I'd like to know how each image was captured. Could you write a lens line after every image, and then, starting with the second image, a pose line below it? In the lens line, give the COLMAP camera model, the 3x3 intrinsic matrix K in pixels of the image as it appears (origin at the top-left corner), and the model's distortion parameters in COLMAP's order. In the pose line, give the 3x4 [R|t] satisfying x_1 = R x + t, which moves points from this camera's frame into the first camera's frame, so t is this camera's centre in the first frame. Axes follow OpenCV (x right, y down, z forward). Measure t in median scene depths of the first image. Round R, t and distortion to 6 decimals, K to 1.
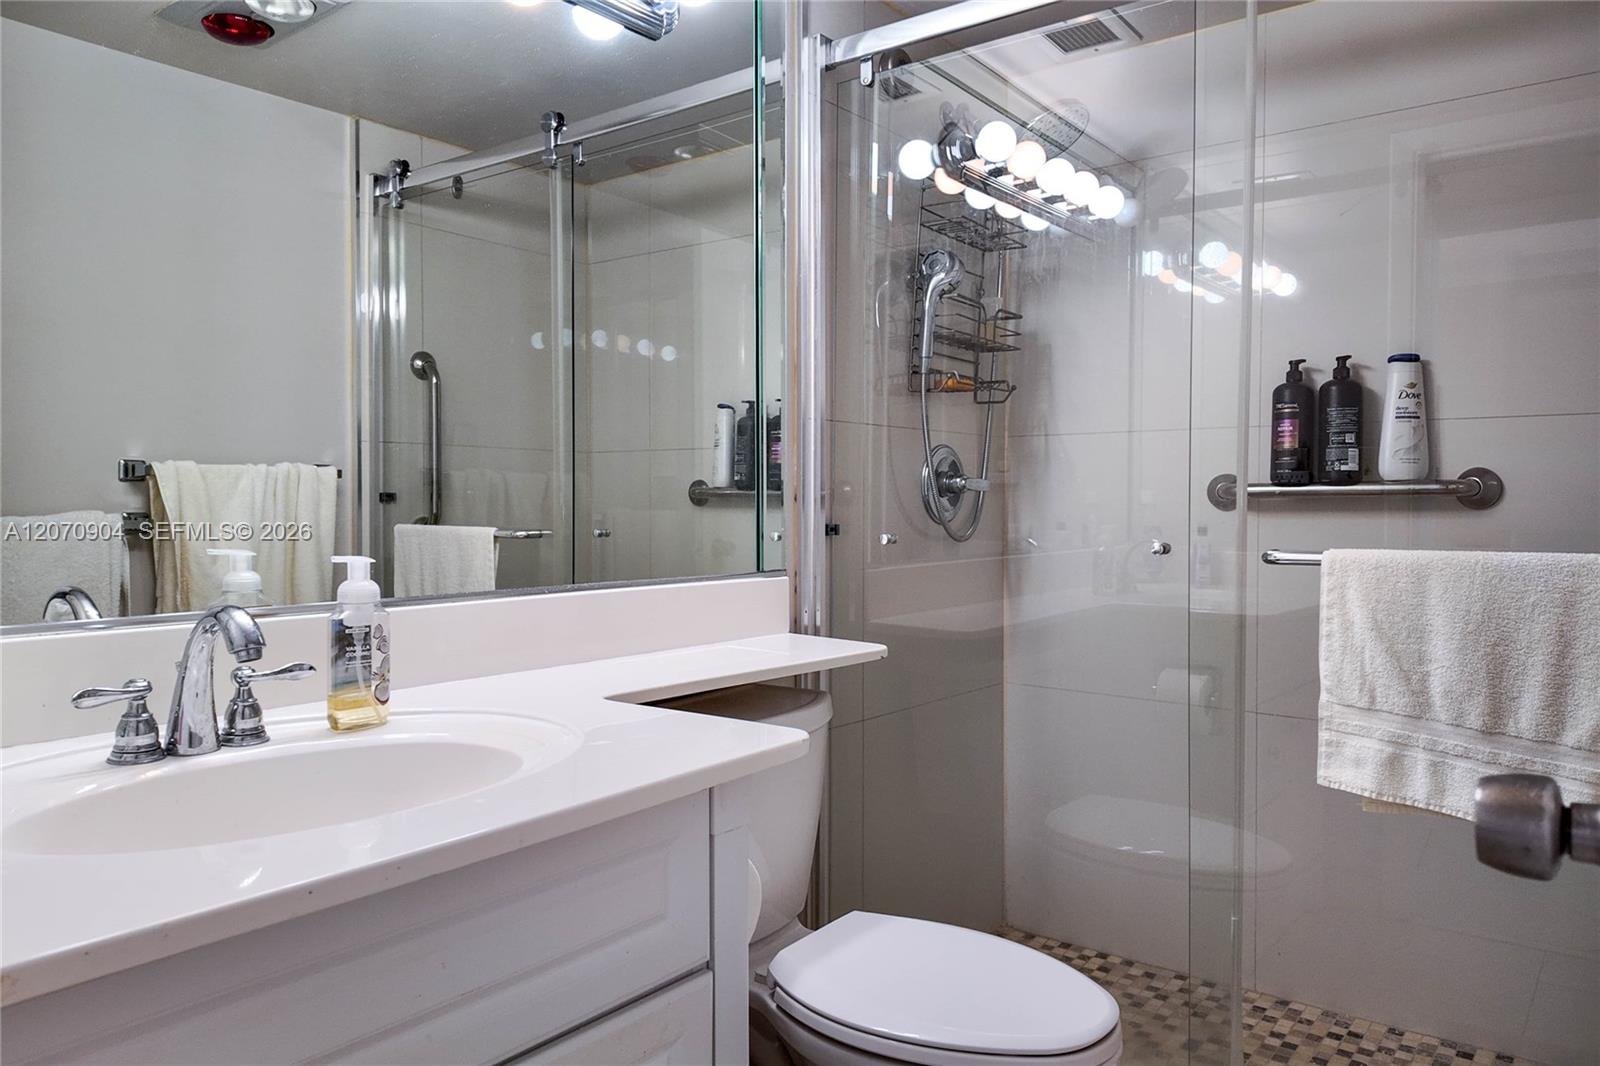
lens RADIAL K [[1096.6, 0, 796.9], [0, 1096.6, 536.9], [0, 0, 1]] dist [0.083995, -0.098664]
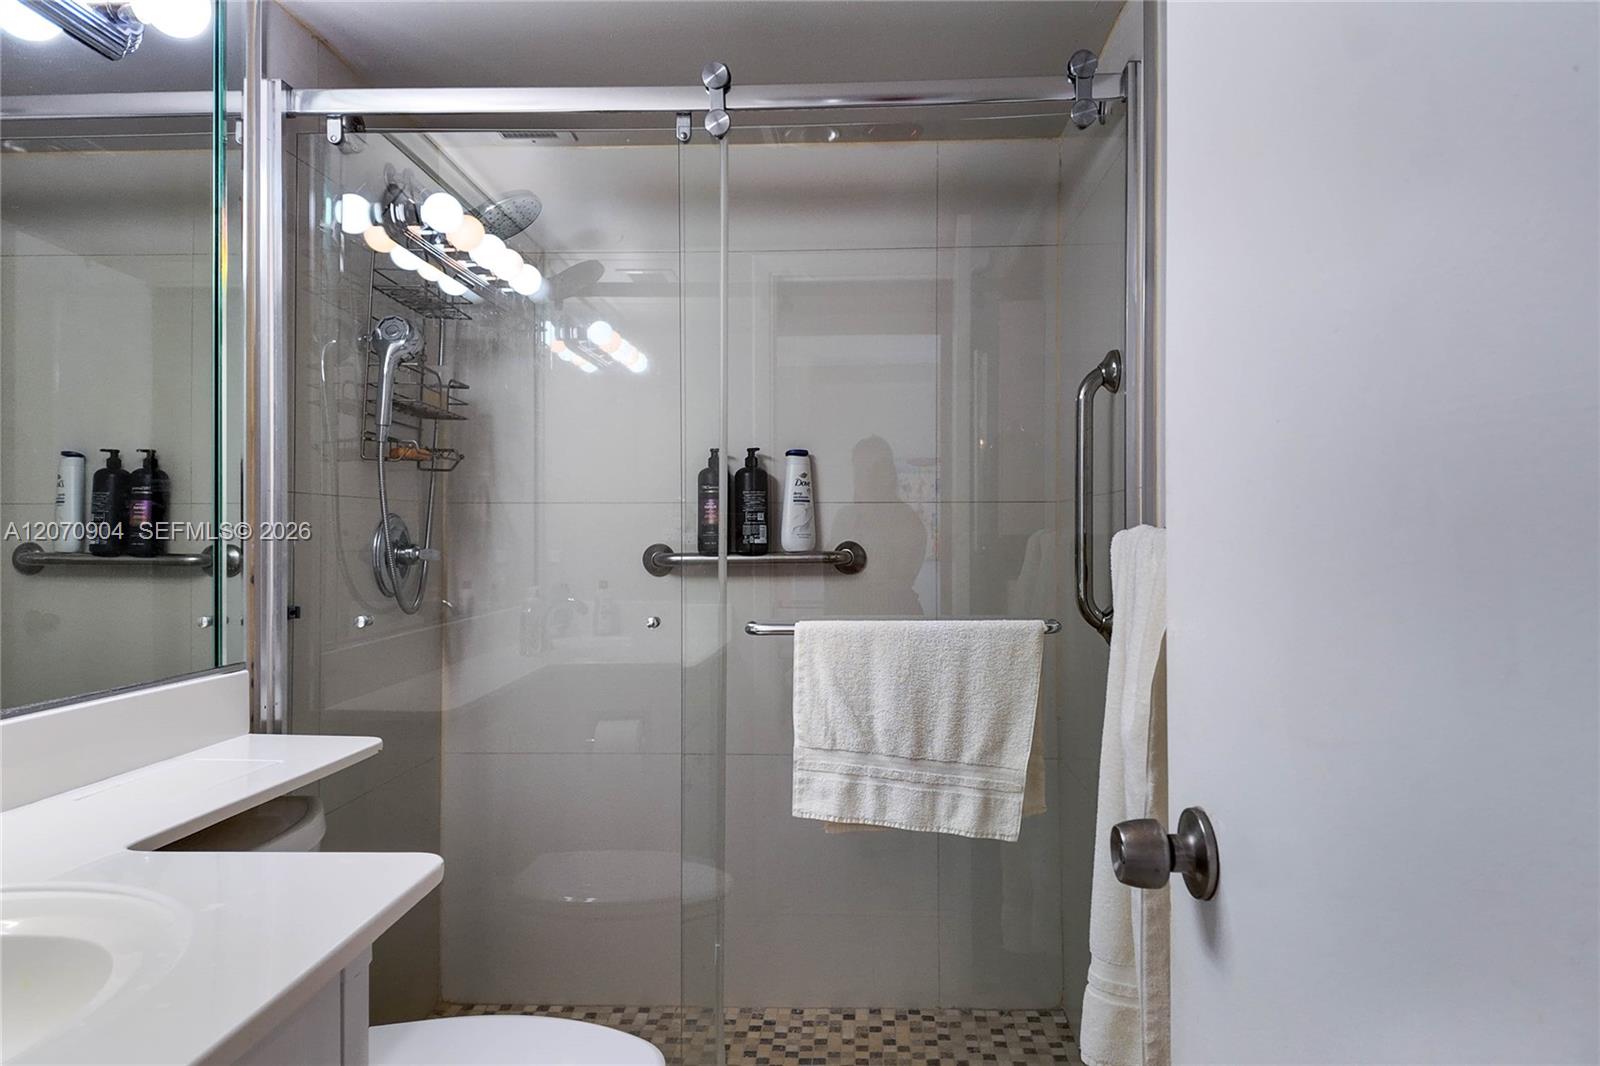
lens RADIAL K [[1102.7, 0, 800.0], [0, 1102.7, 533.0], [0, 0, 1]] dist [0.112218, -0.157542]
pose [[0.816444, -0.002149, 0.577421, -0.158035], [0.021687, 0.999402, -0.026944, -0.037886], [-0.577017, 0.034521, 0.816002, 0.001293]]
